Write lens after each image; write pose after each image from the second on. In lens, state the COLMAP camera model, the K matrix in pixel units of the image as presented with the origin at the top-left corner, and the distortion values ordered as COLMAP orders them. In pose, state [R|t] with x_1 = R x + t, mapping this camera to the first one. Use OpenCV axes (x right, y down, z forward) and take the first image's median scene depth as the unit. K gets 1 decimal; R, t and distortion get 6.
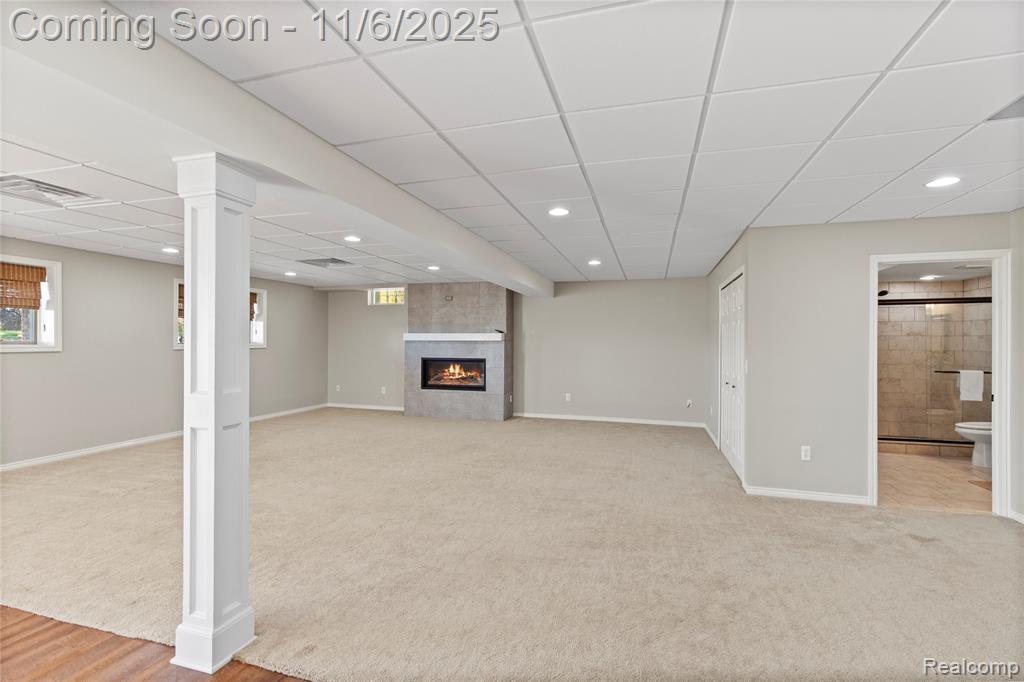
lens RADIAL K [[467.1, 0, 513.8], [0, 467.1, 341.4], [0, 0, 1]] dist [0.001561, -0.002093]
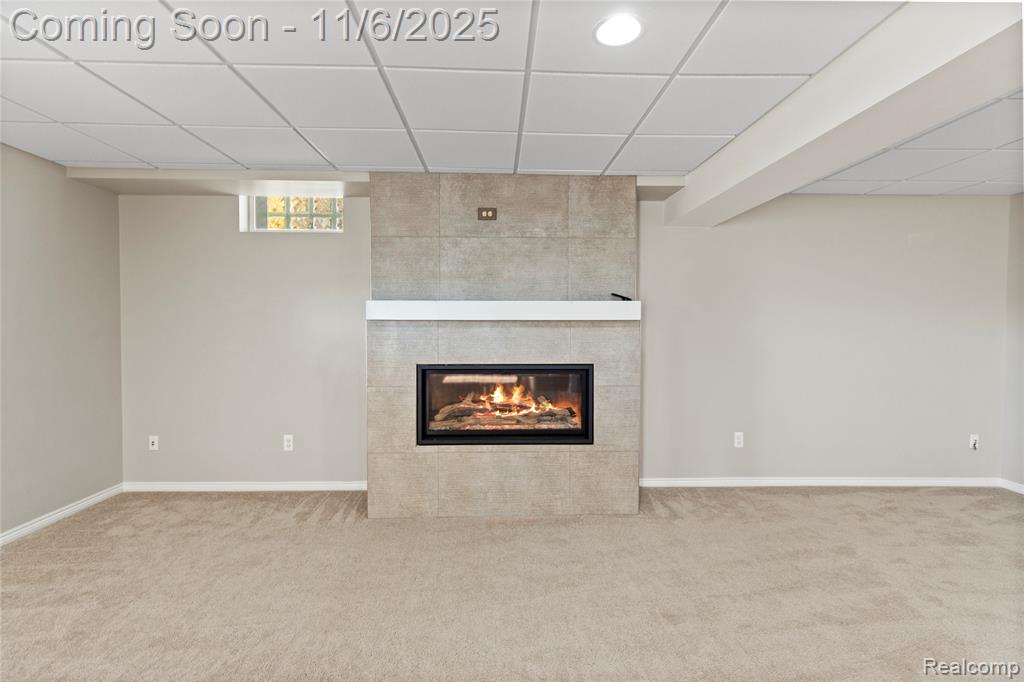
lens RADIAL K [[467.1, 0, 513.2], [0, 467.1, 334.4], [0, 0, 1]] dist [0.001561, -0.002093]
pose [[0.948635, -0.009401, 0.316232, -0.246899], [0.000625, 0.999612, 0.027840, -0.000560], [-0.316371, -0.026212, 0.948273, 0.619545]]
